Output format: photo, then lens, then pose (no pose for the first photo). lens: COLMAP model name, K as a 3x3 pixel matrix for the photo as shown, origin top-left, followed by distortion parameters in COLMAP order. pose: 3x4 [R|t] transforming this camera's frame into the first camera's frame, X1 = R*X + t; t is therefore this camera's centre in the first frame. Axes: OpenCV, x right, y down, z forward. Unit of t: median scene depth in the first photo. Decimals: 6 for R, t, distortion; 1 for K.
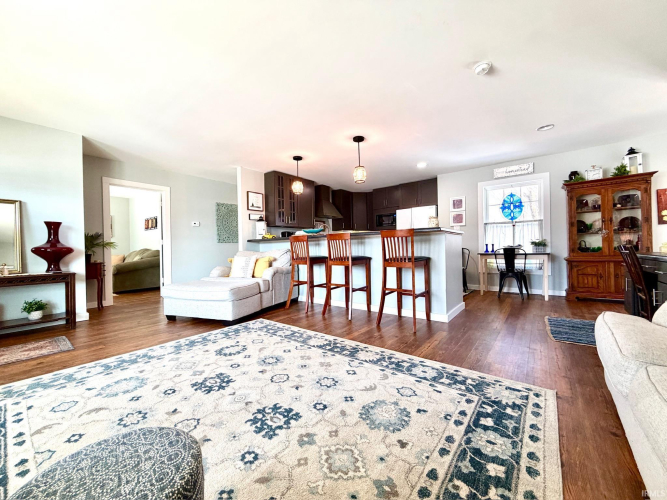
lens RADIAL K [[264.8, 0, 332.2], [0, 264.8, 249.3], [0, 0, 1]] dist [-0.000171, 0.000282]
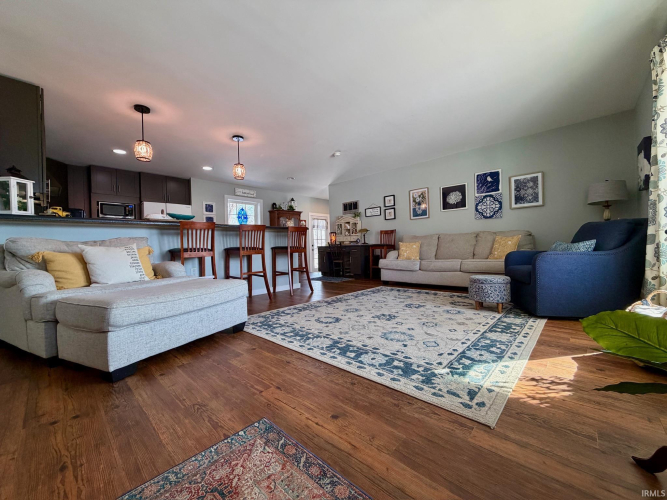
lens RADIAL K [[264.8, 0, 331.8], [0, 264.8, 249.5], [0, 0, 1]] dist [-0.000171, 0.000282]
pose [[0.084674, 0.011772, 0.996339, -1.272254], [0.028724, 0.999486, -0.014250, 0.082373], [-0.995995, 0.029826, 0.084292, 0.743956]]
